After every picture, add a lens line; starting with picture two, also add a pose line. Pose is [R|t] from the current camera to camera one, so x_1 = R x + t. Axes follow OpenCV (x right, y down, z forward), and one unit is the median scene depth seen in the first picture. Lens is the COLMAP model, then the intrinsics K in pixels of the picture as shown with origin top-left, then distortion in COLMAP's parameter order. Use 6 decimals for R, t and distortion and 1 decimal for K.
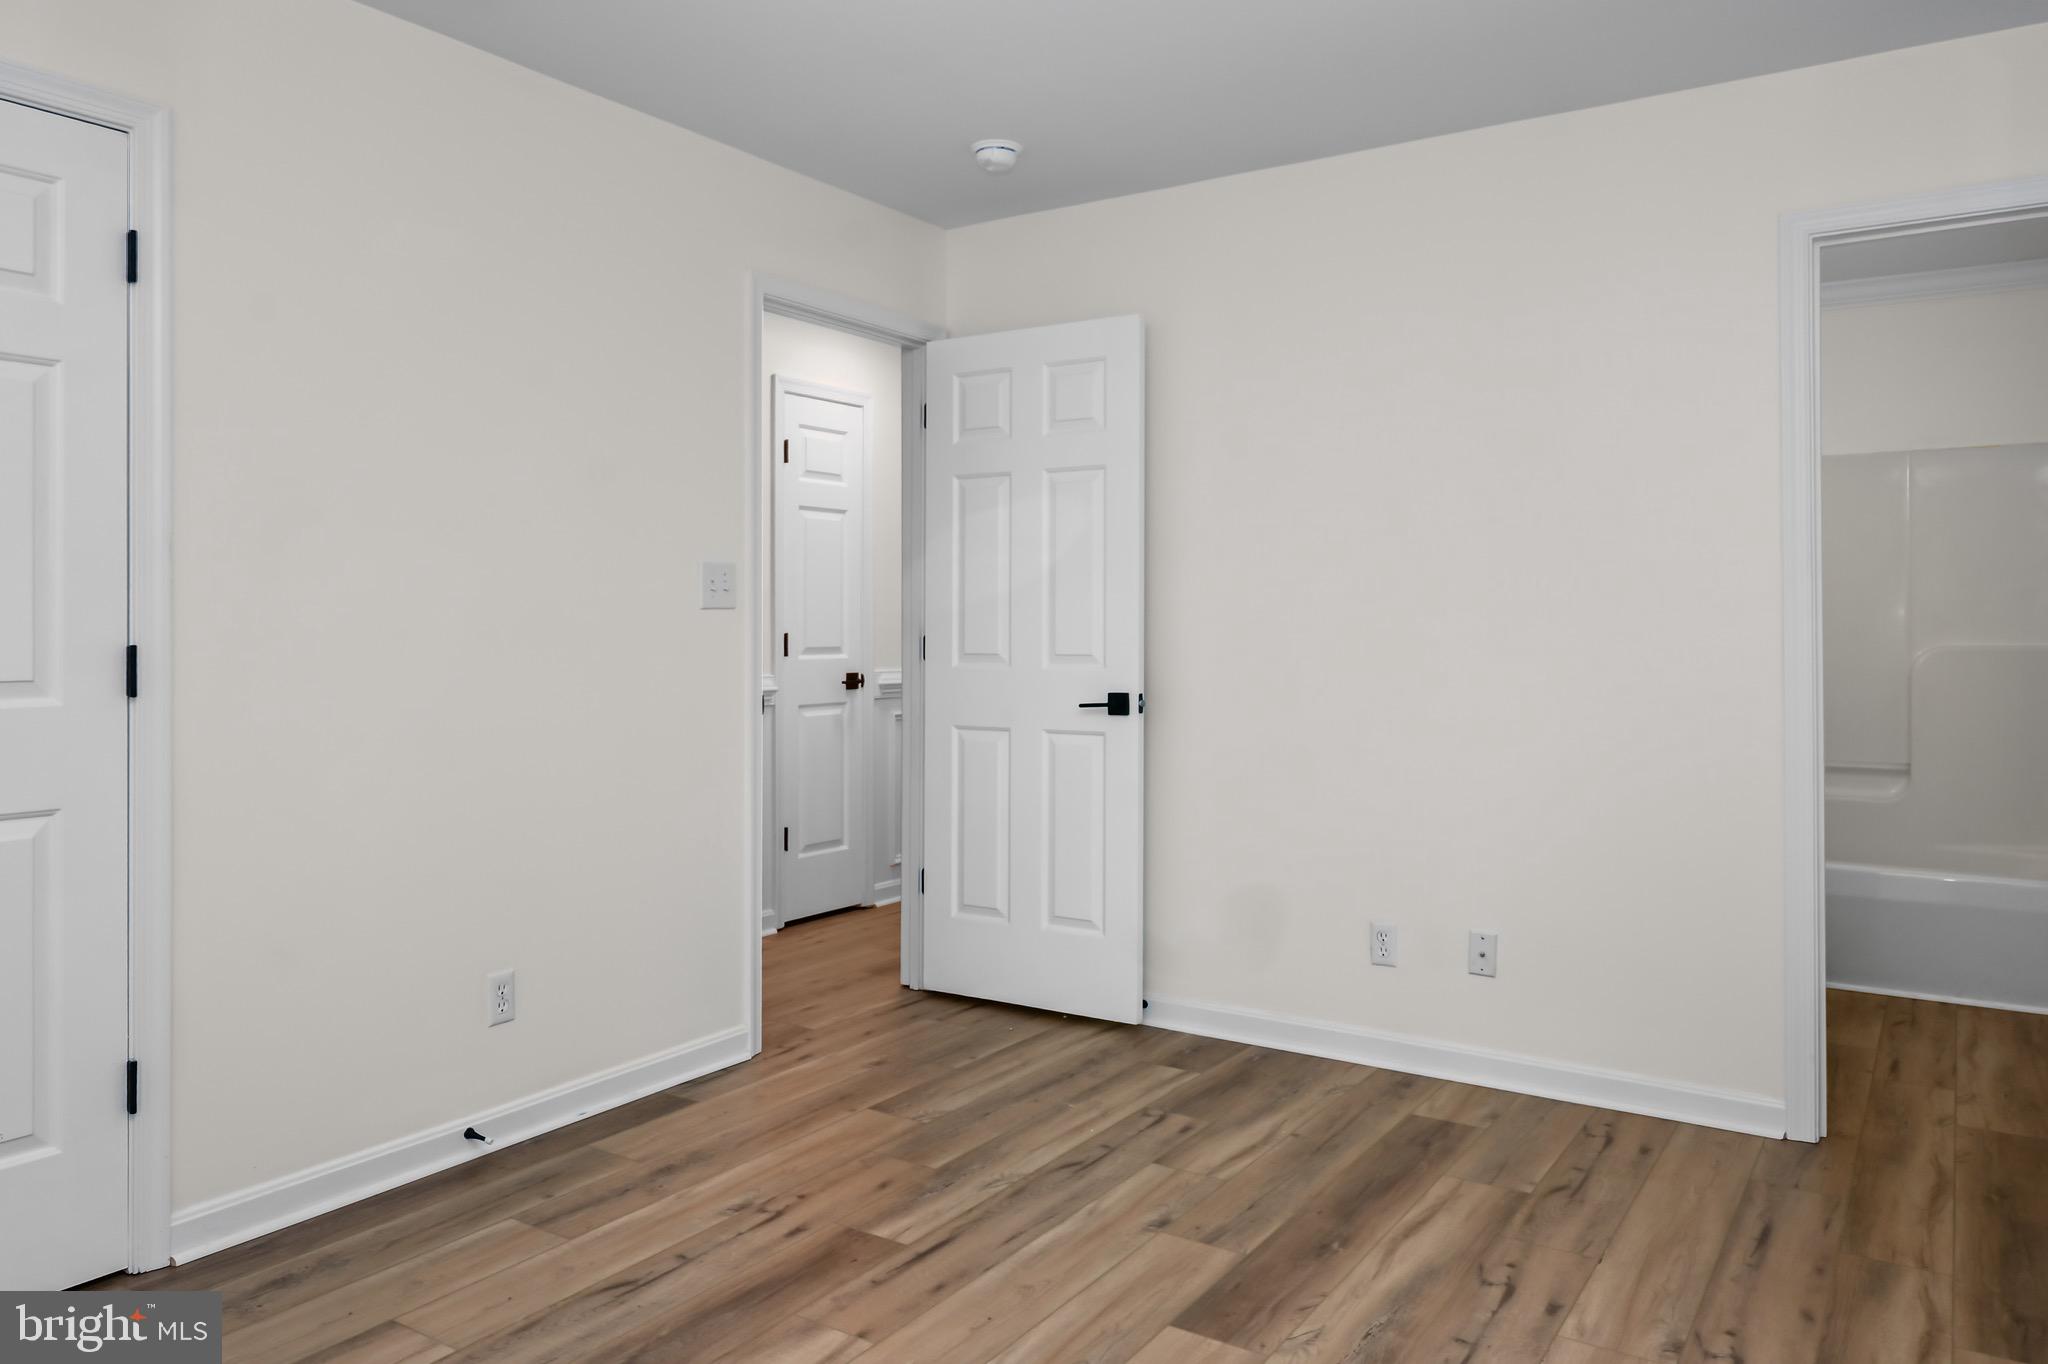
lens RADIAL K [[1429.8, 0, 1026.7], [0, 1429.8, 584.3], [0, 0, 1]] dist [-0.004948, -0.000030]
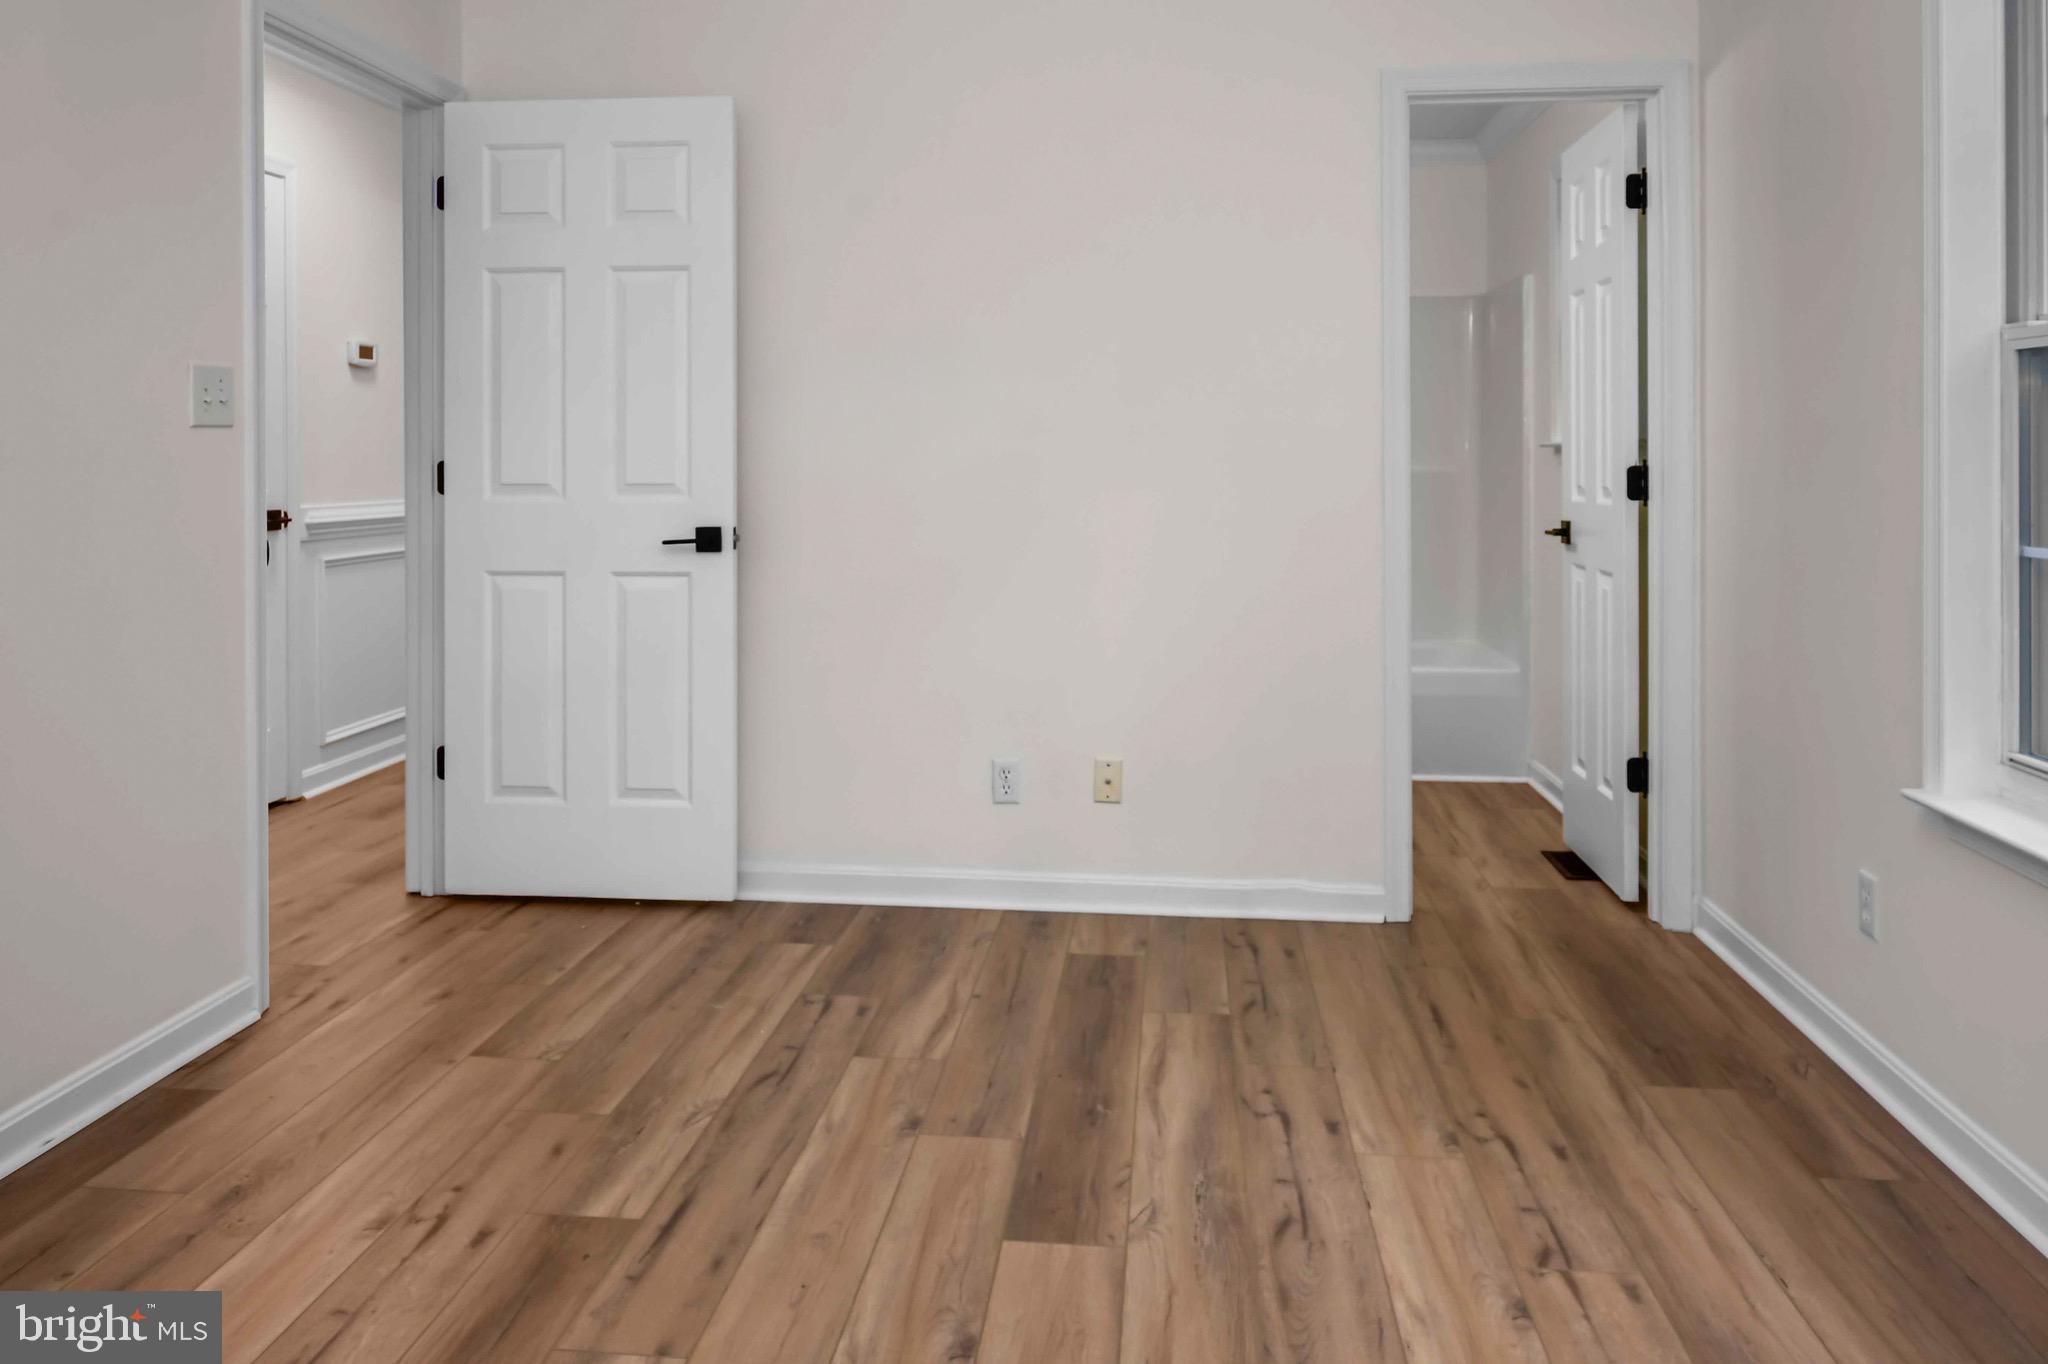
lens RADIAL K [[1456.5, 0, 1030.8], [0, 1456.5, 434.3], [0, 0, 1]] dist [-0.004516, 0.002430]
pose [[0.883139, 0.006390, 0.469068, -0.228744], [-0.014001, 0.999821, 0.012739, 0.006118], [-0.468902, -0.017818, 0.883070, 0.150837]]
